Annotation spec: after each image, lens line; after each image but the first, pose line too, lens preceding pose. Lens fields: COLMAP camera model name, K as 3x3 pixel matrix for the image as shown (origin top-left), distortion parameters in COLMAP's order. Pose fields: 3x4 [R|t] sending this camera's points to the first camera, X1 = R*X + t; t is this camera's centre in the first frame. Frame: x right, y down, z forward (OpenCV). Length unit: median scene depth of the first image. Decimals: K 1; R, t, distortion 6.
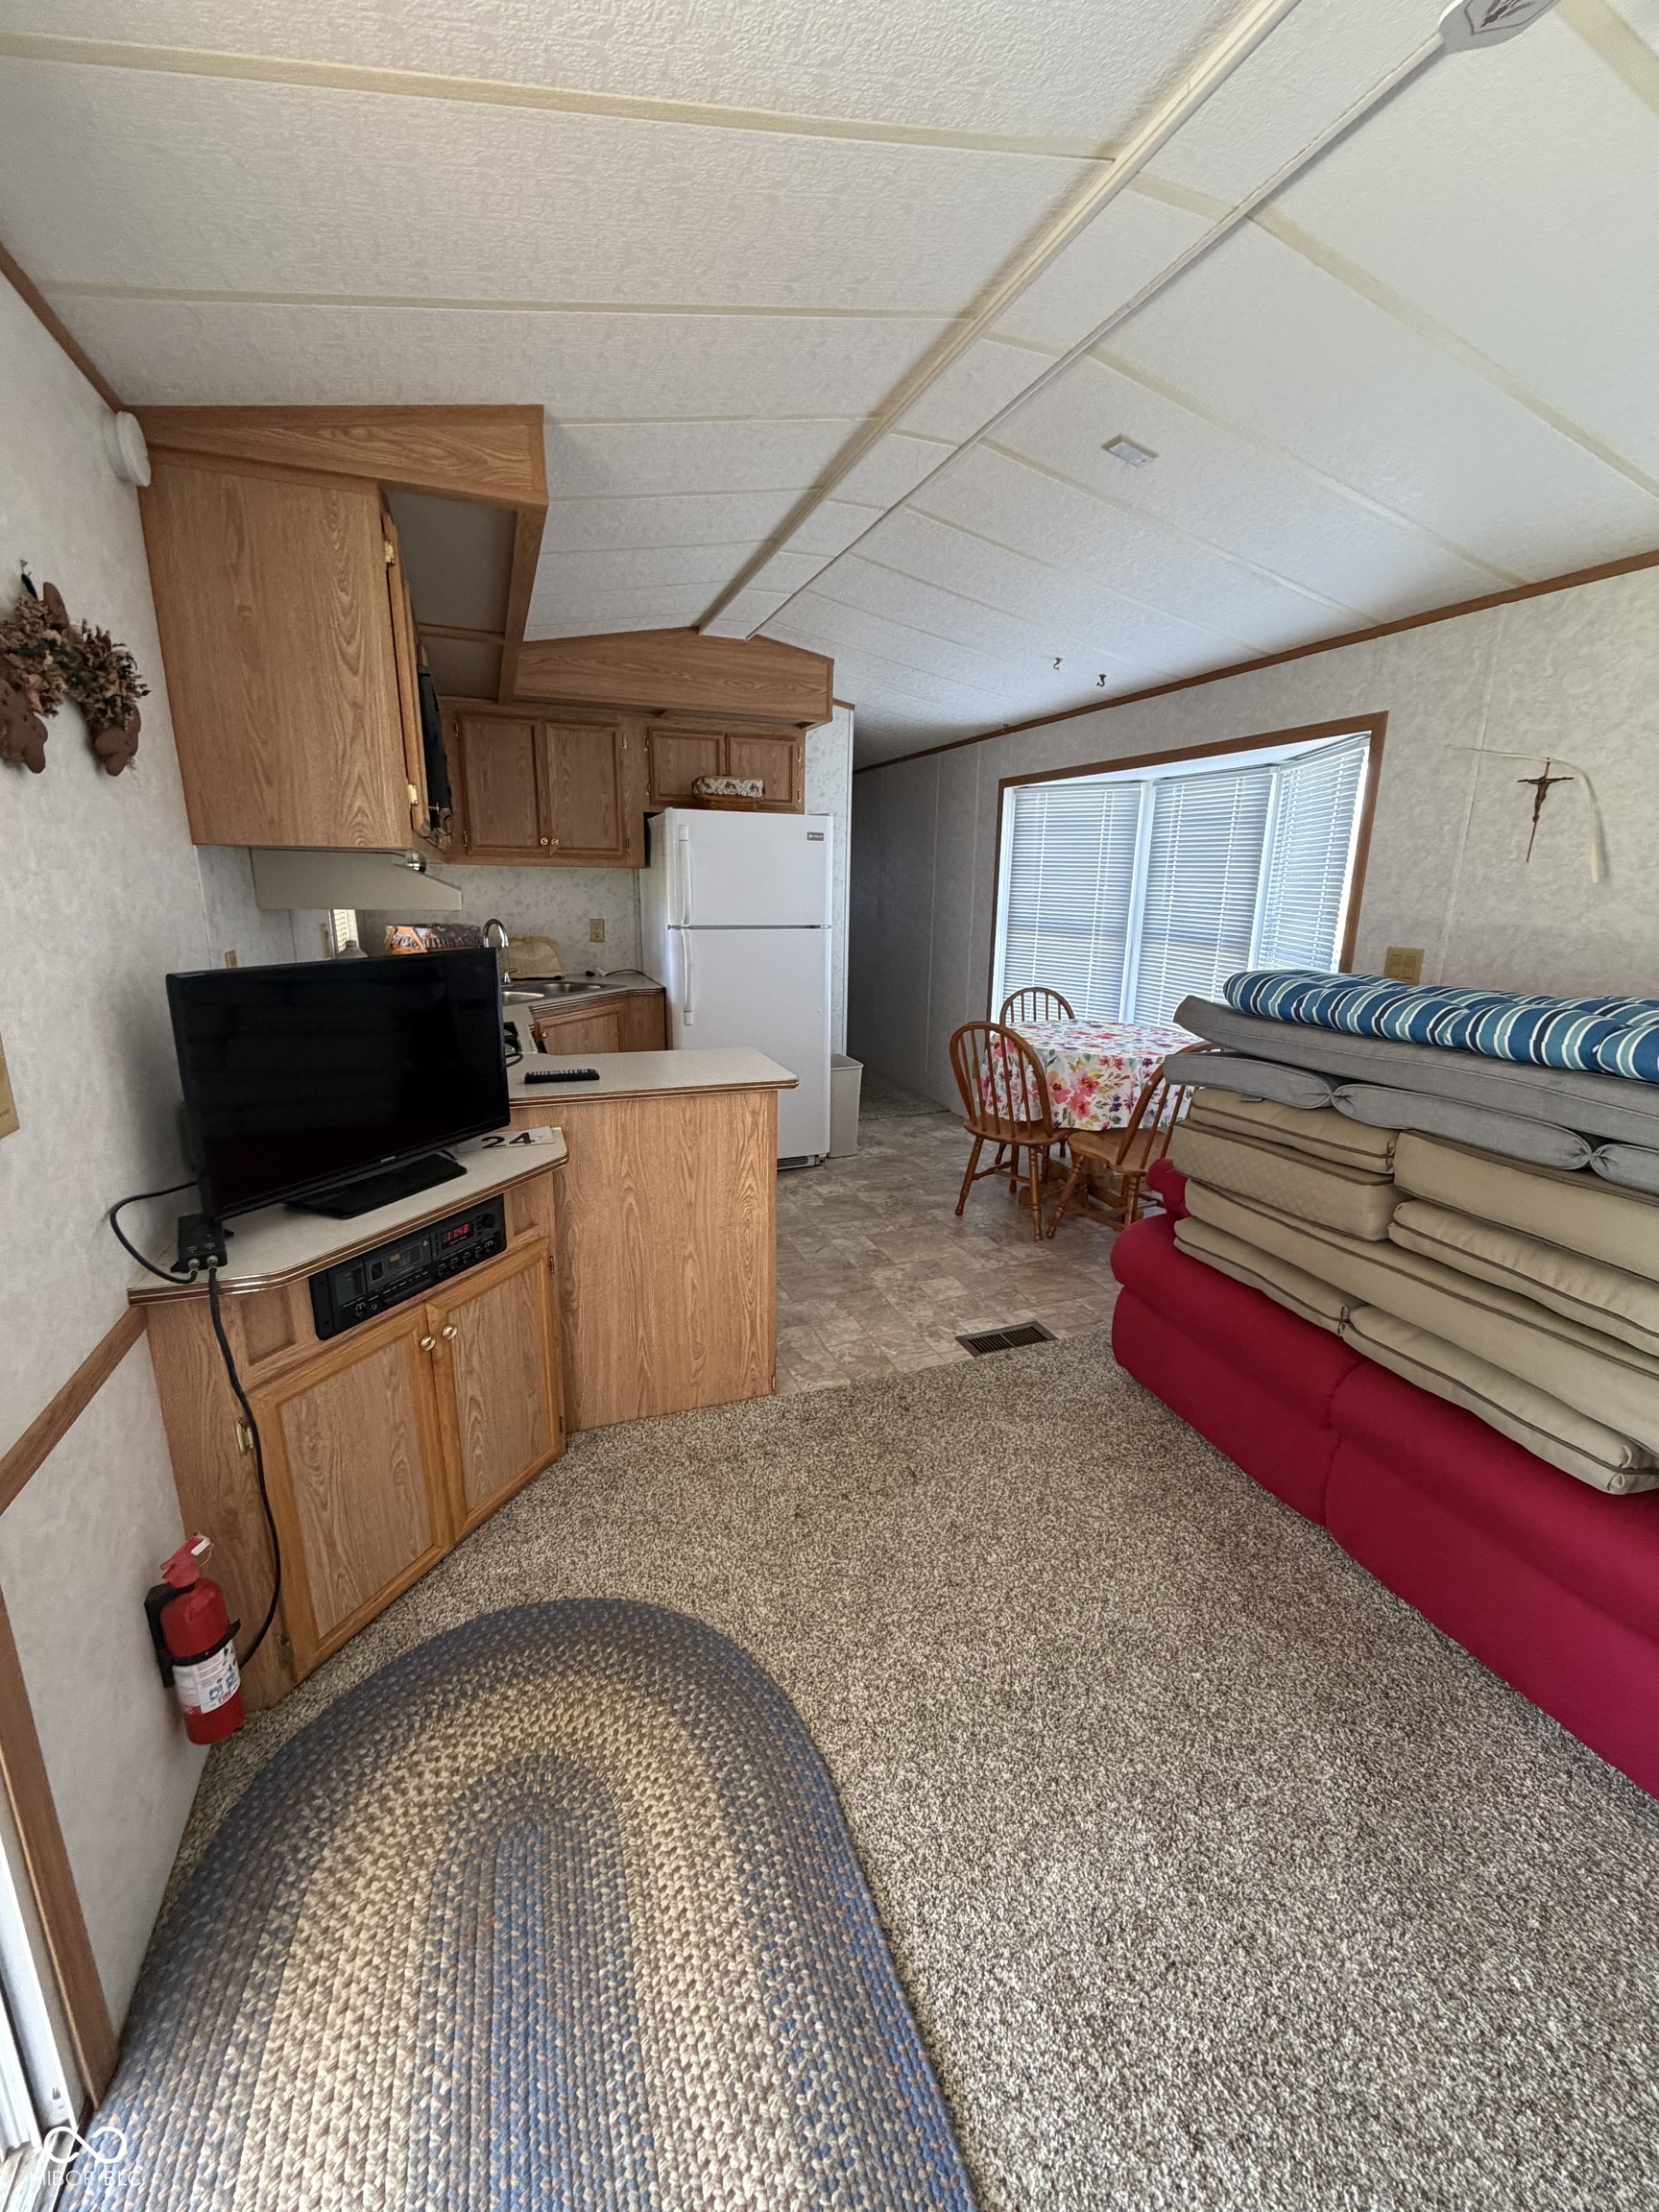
lens RADIAL K [[878.3, 0, 828.5], [0, 878.3, 1100.9], [0, 0, 1]] dist [-0.002438, 0.001107]
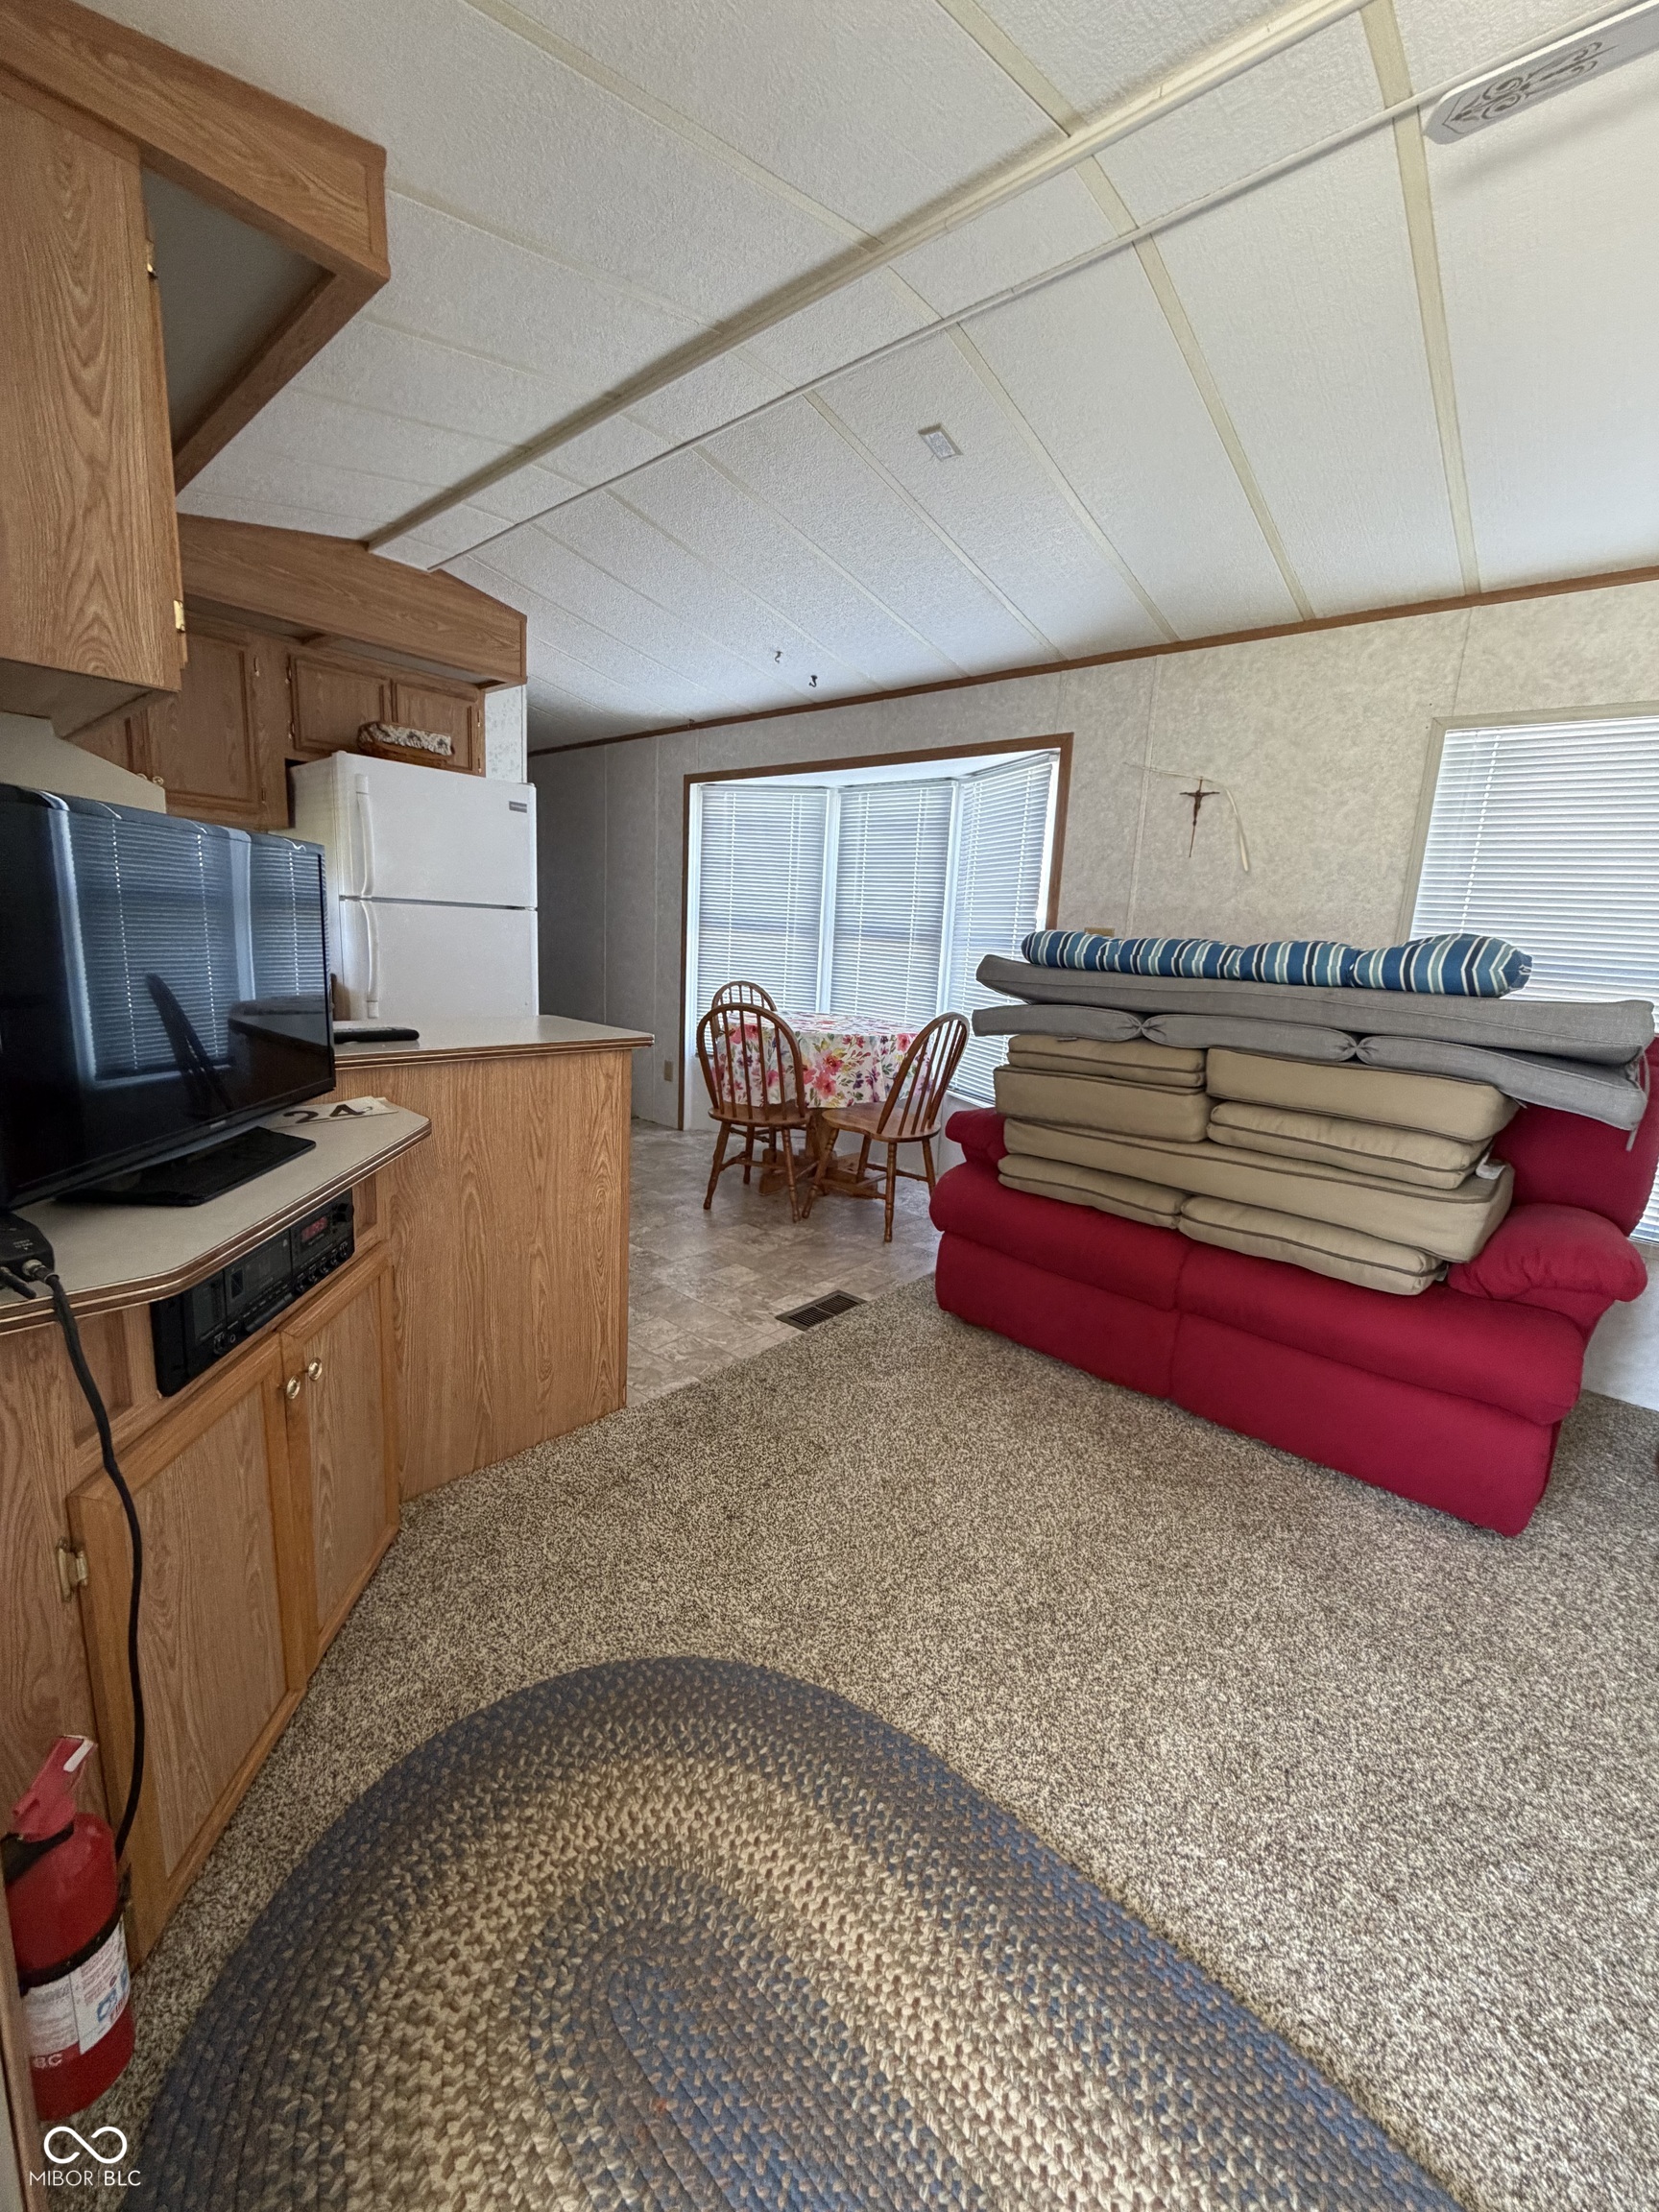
lens RADIAL K [[878.3, 0, 828.5], [0, 878.3, 1100.9], [0, 0, 1]] dist [-0.002438, 0.001107]
pose [[0.883964, -0.056993, 0.464068, -0.387232], [0.075805, 0.996881, -0.021966, 0.096110], [-0.461369, 0.054596, 0.885527, 0.176726]]
